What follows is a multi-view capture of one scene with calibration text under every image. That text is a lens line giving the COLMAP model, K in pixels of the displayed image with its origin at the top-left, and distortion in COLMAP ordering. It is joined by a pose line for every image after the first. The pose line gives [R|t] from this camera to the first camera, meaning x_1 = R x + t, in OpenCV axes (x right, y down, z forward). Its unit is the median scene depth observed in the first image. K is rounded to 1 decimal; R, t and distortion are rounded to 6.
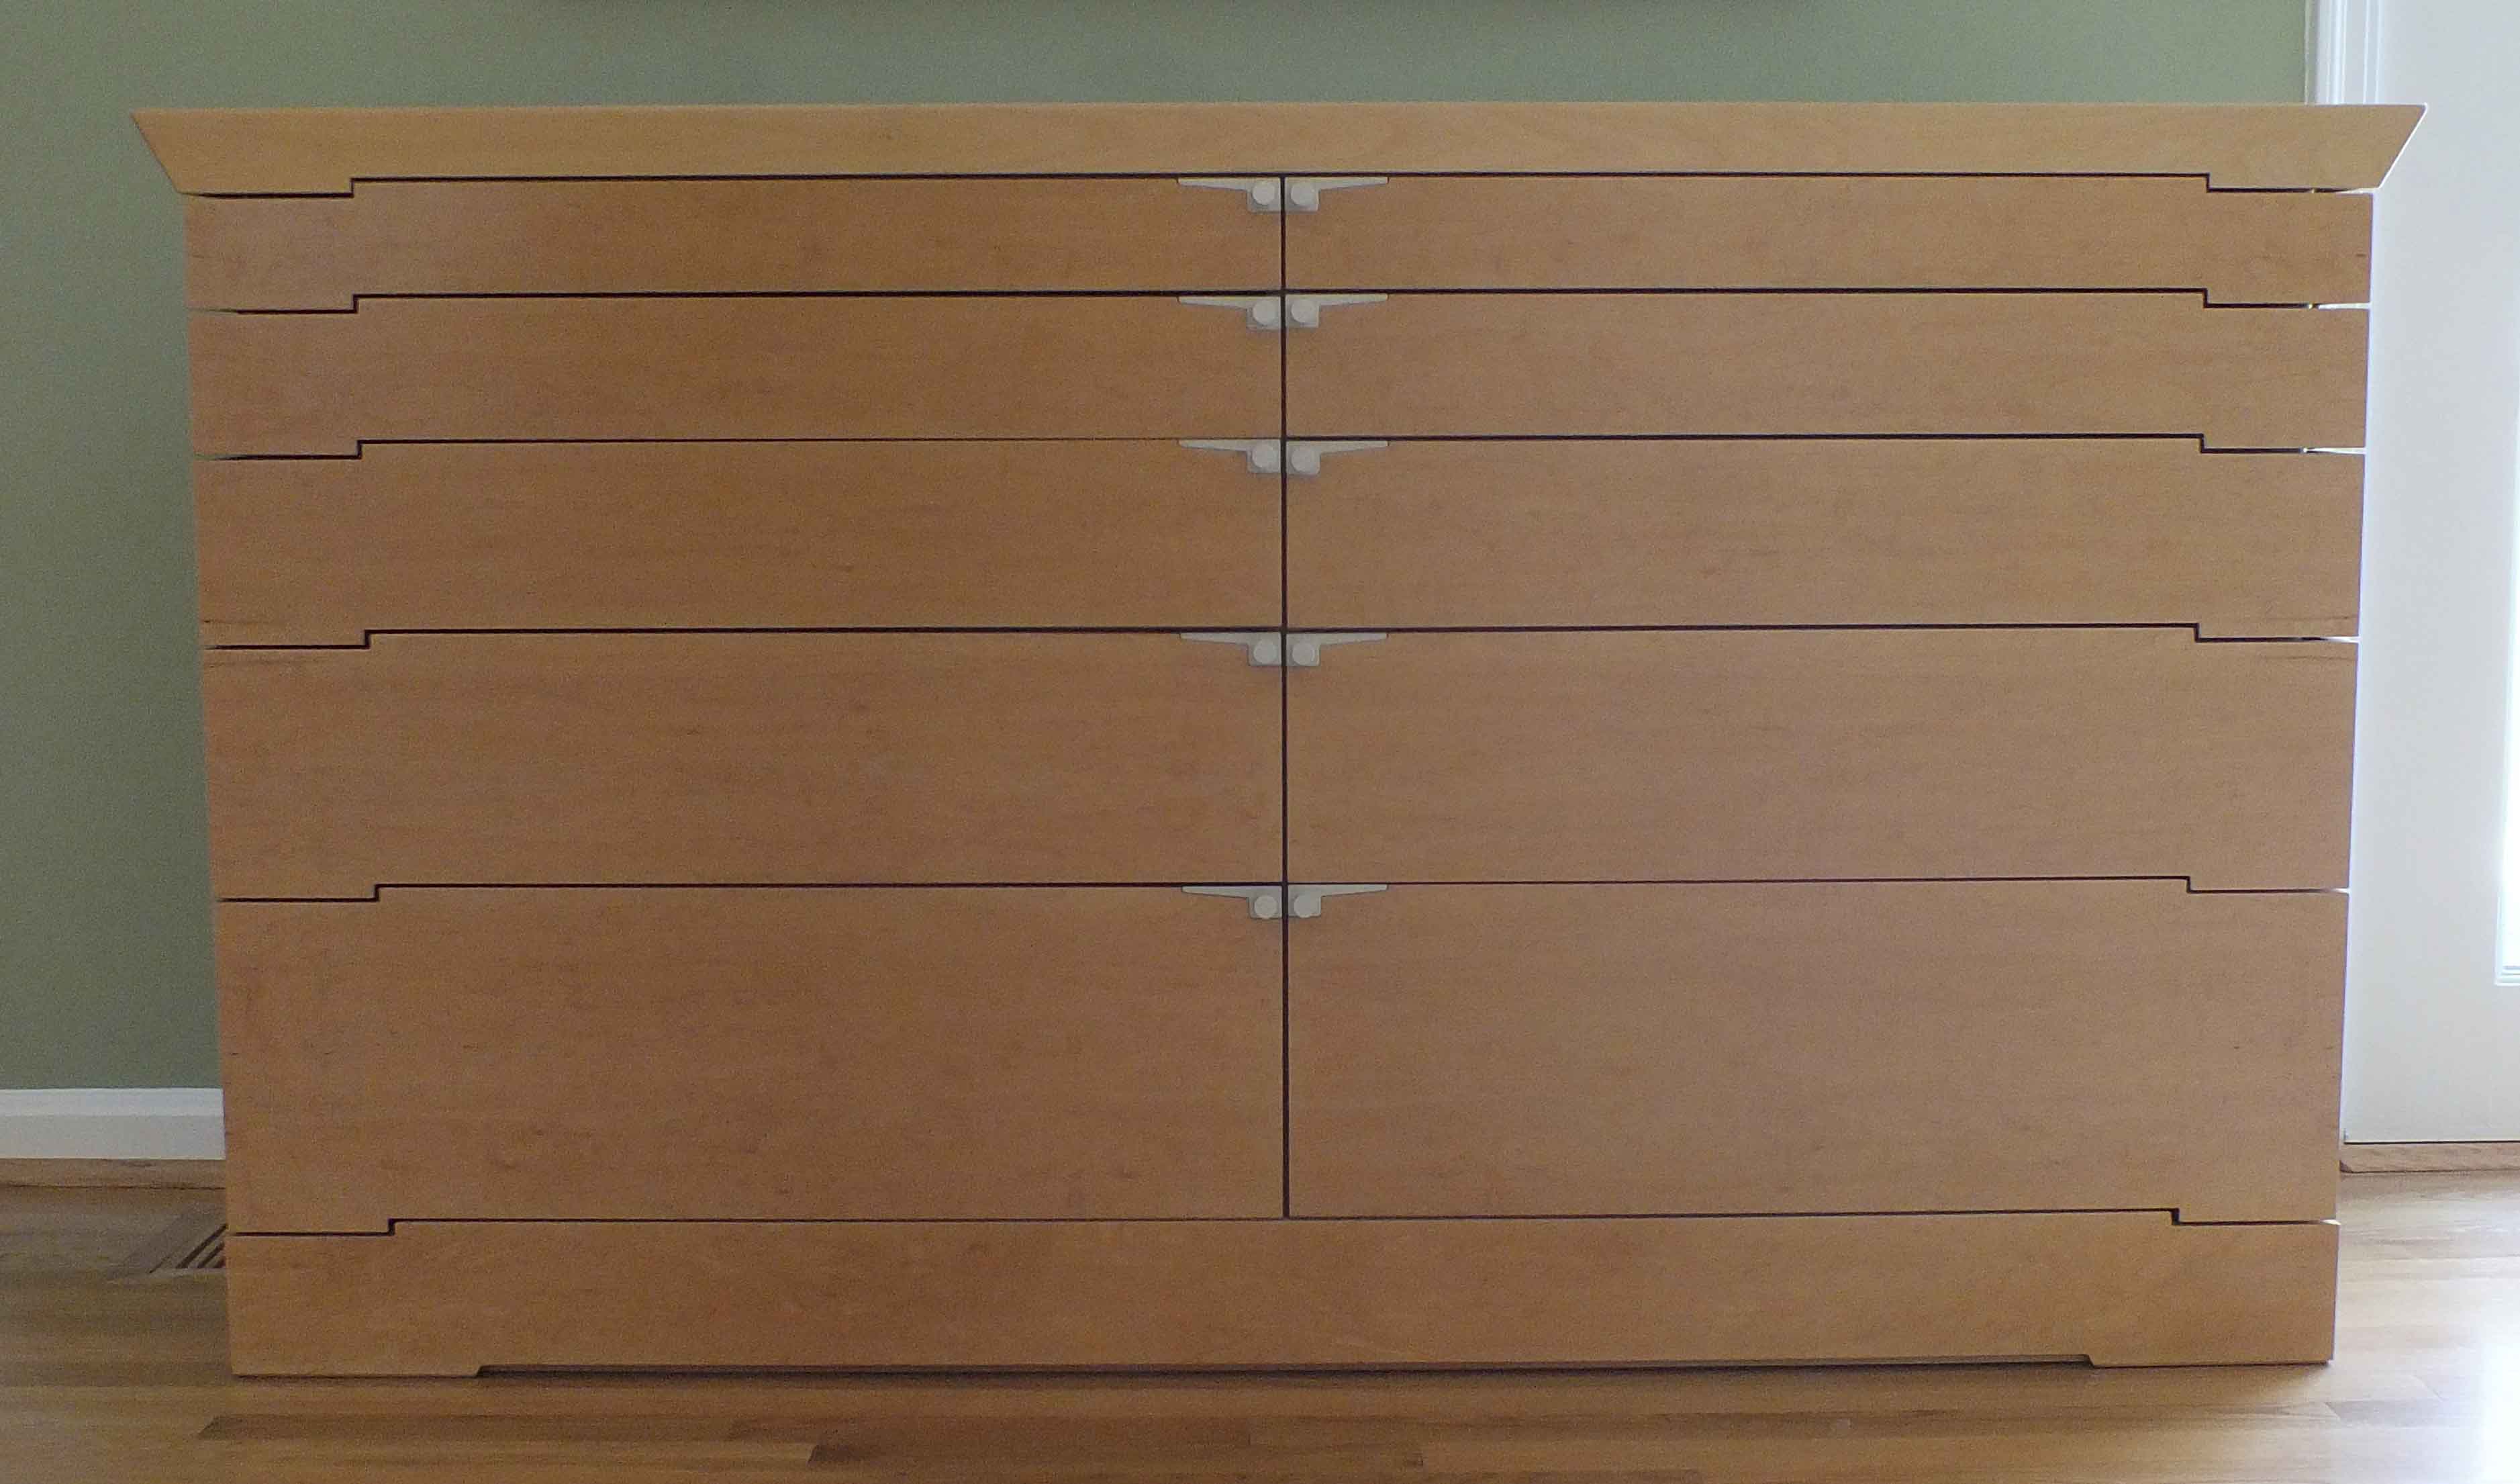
lens RADIAL K [[3373.3, 0, 1280.3], [0, 3373.3, 732.4], [0, 0, 1]] dist [-0.075442, 0.000000]
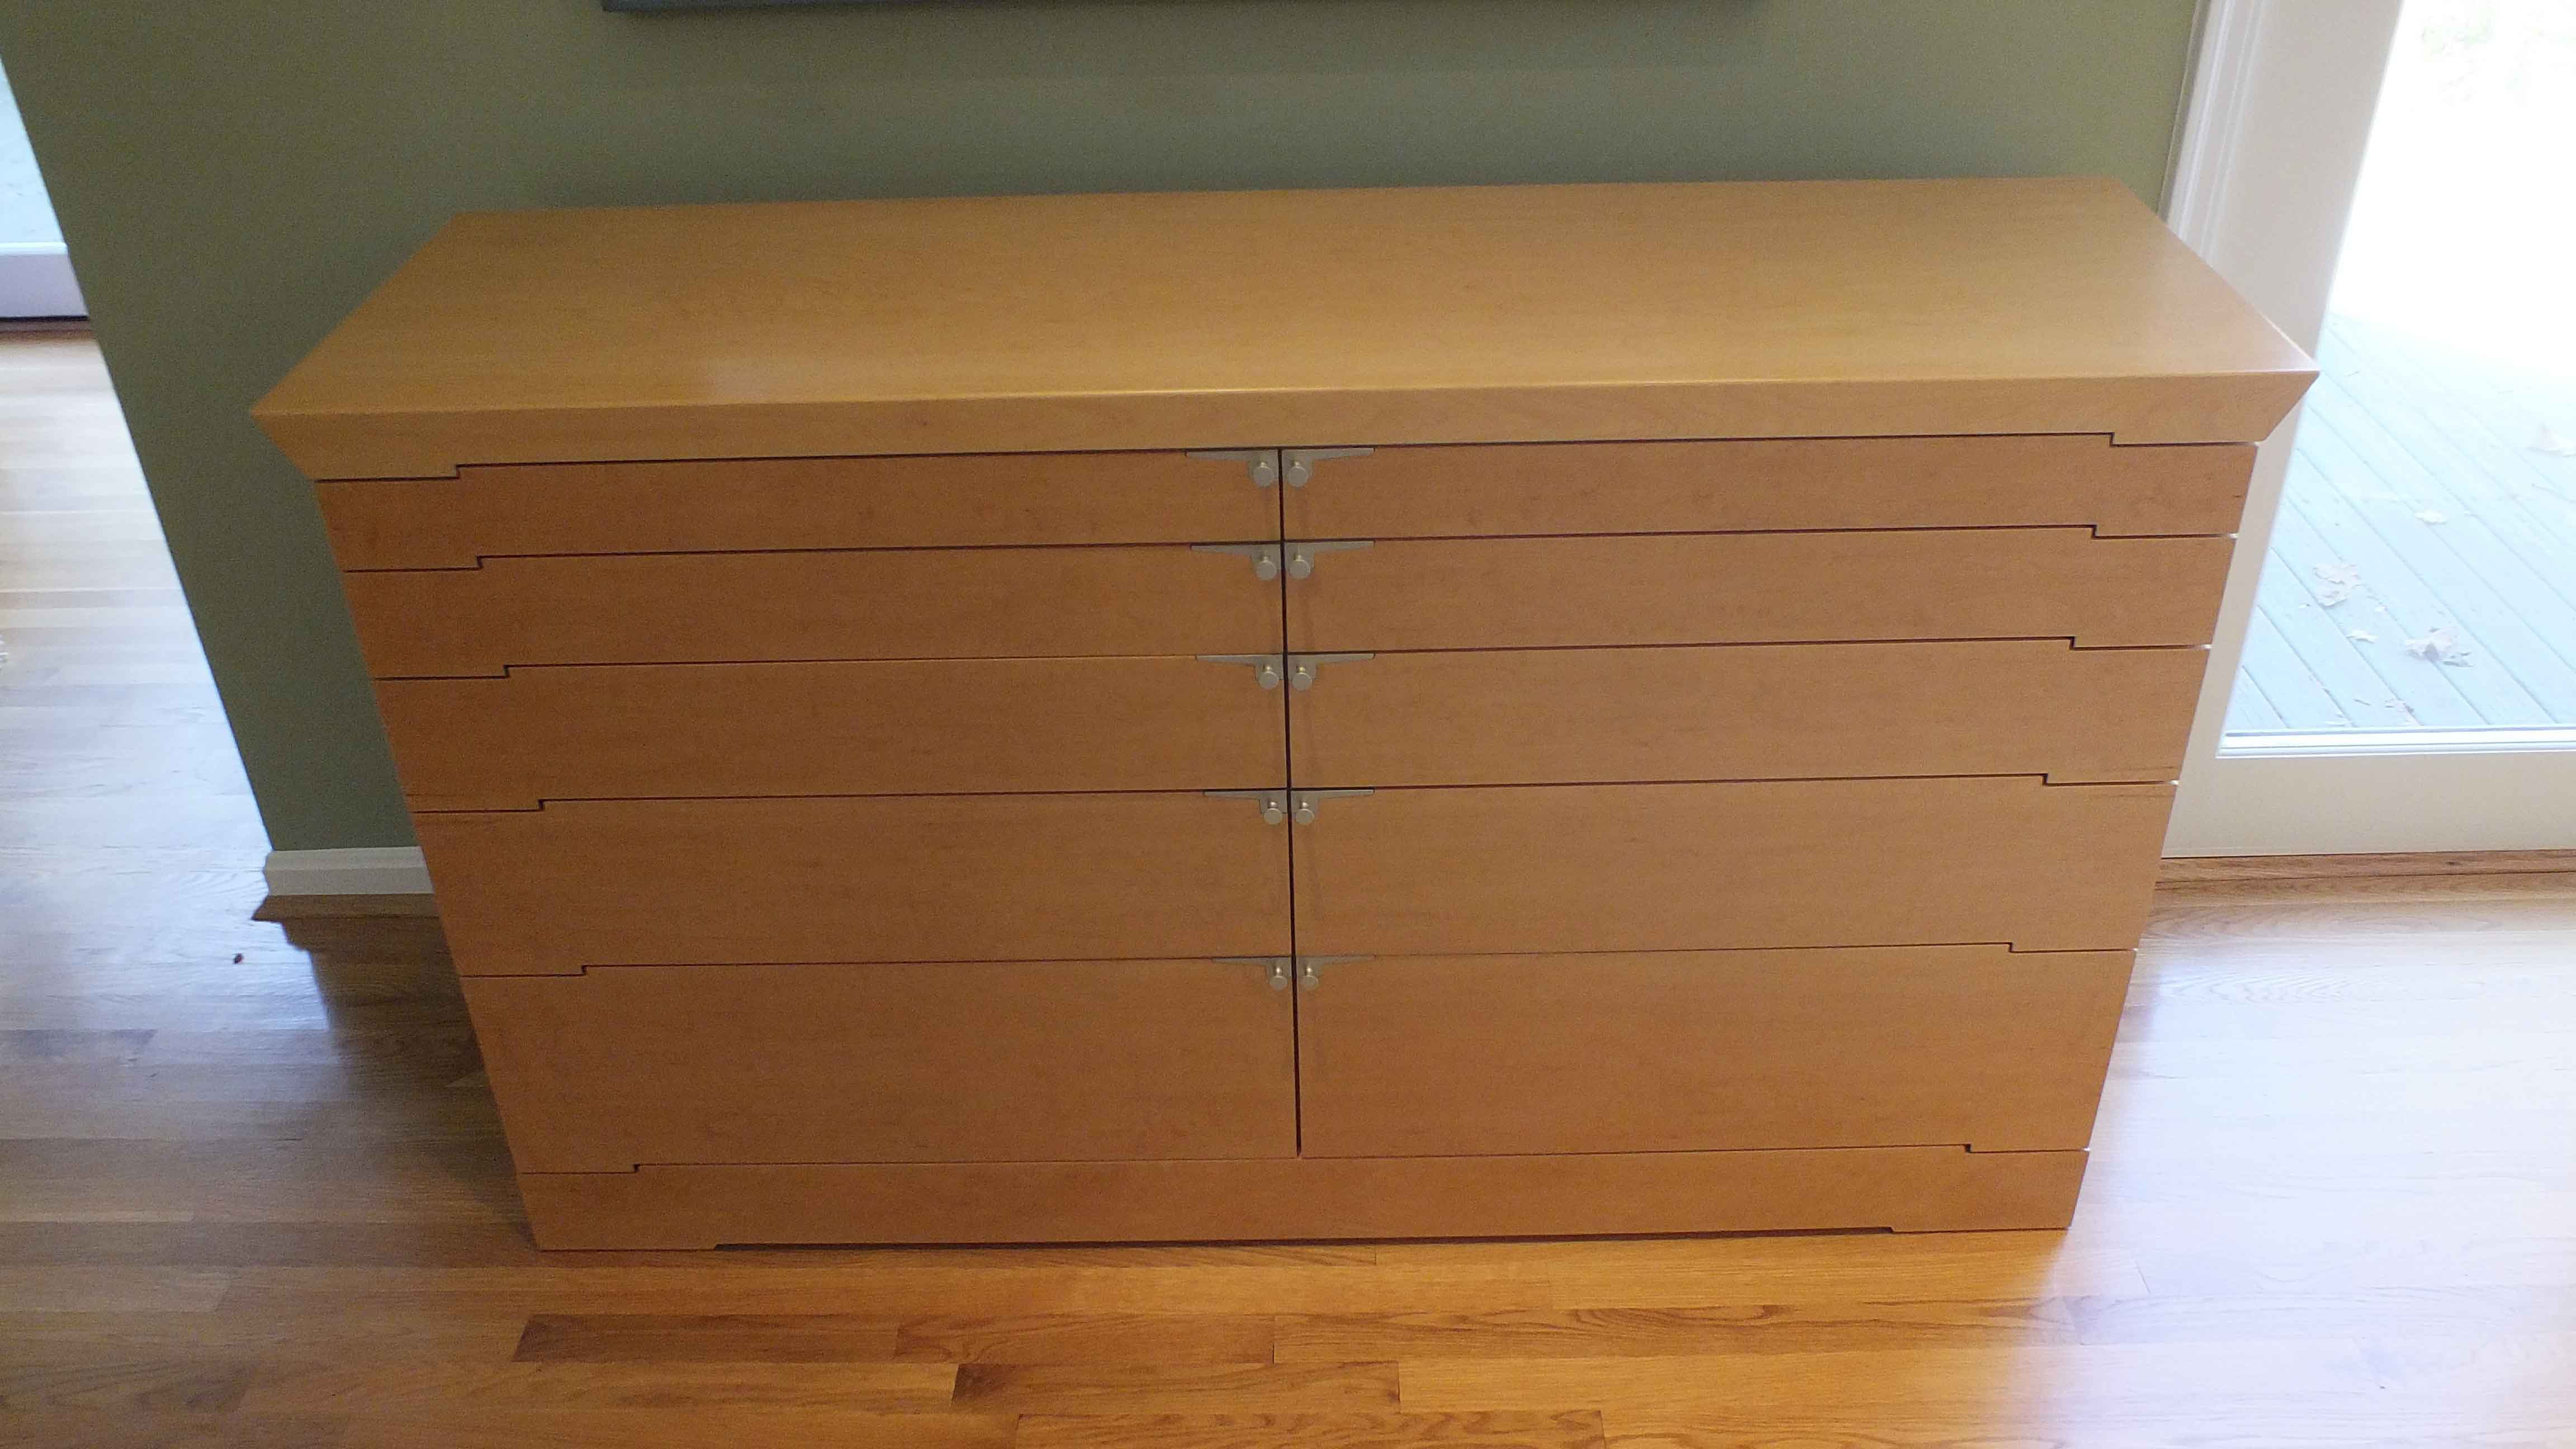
lens RADIAL K [[2081.0, 0, 1288.4], [0, 2081.0, 722.0], [0, 0, 1]] dist [-0.048557, -0.012252]
pose [[0.999748, -0.010864, -0.019631, 0.015820], [0.018114, 0.907118, 0.420486, -0.368325], [0.013240, -0.420736, 0.907087, 0.331876]]
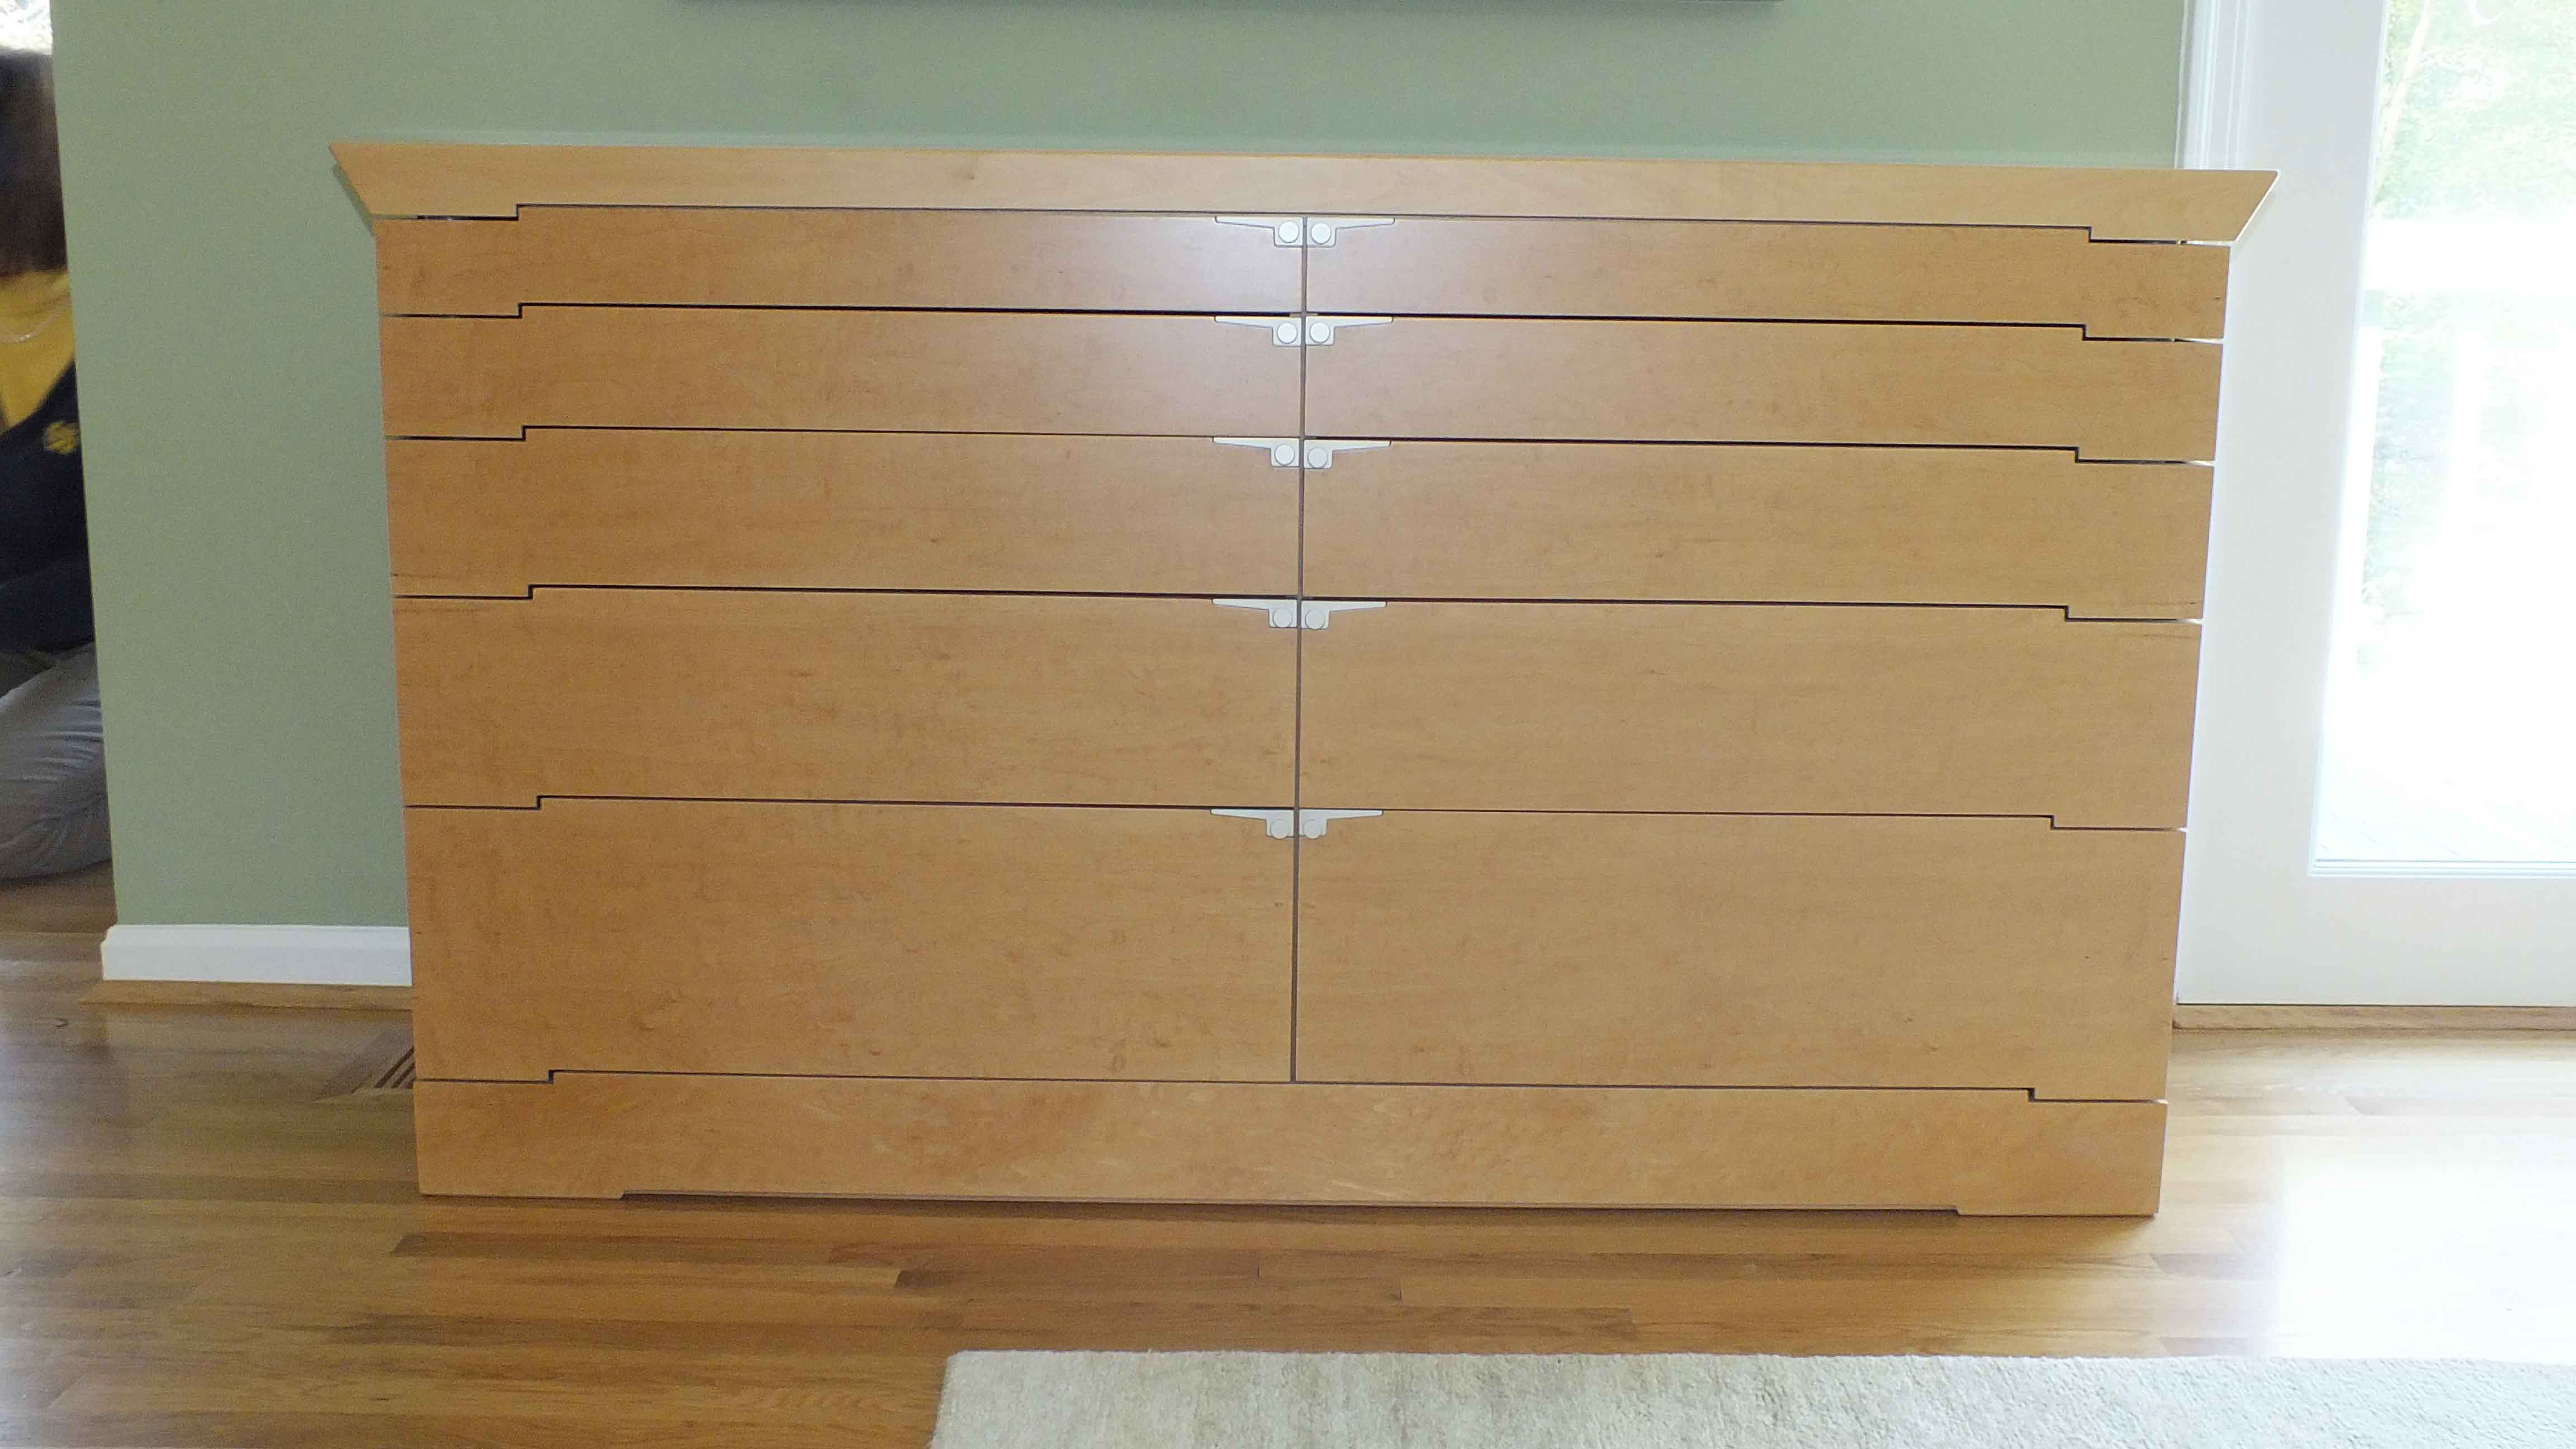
lens RADIAL K [[2832.3, 0, 1288.7], [0, 2832.3, 717.2], [0, 0, 1]] dist [-0.071313, 0.000000]
pose [[0.999833, 0.017819, -0.004082, 0.002126], [-0.017471, 0.997131, 0.073645, -0.061998], [0.005382, -0.073562, 0.997276, -0.000365]]
